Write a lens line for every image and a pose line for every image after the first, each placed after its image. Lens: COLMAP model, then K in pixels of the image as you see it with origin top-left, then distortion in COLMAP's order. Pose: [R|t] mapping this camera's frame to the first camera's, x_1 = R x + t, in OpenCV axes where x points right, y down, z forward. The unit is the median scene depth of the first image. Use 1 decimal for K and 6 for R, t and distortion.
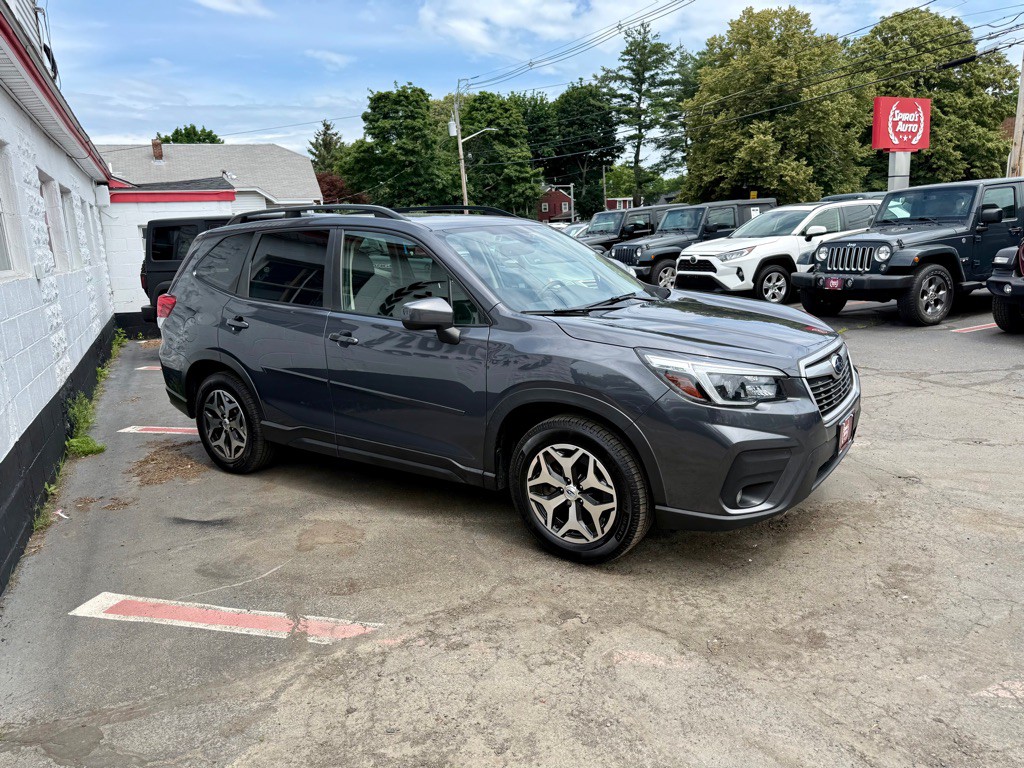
lens RADIAL K [[716.5, 0, 511.8], [0, 716.5, 384.7], [0, 0, 1]] dist [0.042684, -0.053254]
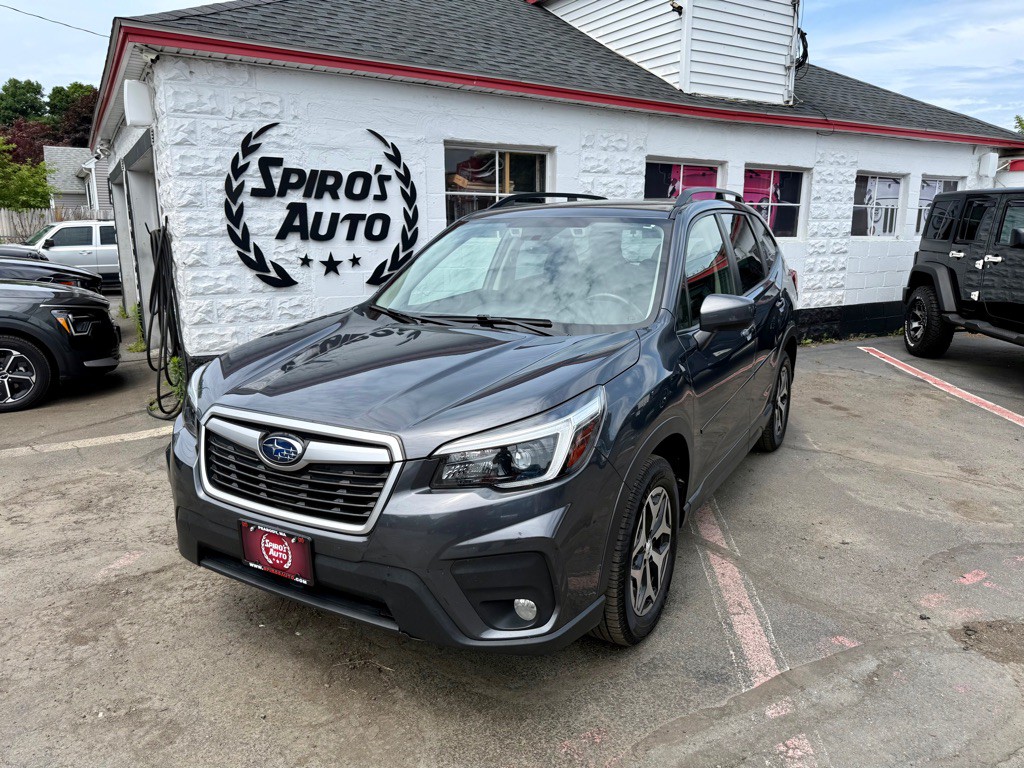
lens RADIAL K [[721.6, 0, 511.4], [0, 721.6, 388.3], [0, 0, 1]] dist [0.041400, -0.051517]
pose [[0.105502, 0.261143, -0.959517, 1.003850], [-0.209404, 0.949101, 0.235283, -0.258740], [0.972121, 0.176104, 0.154817, 0.996284]]
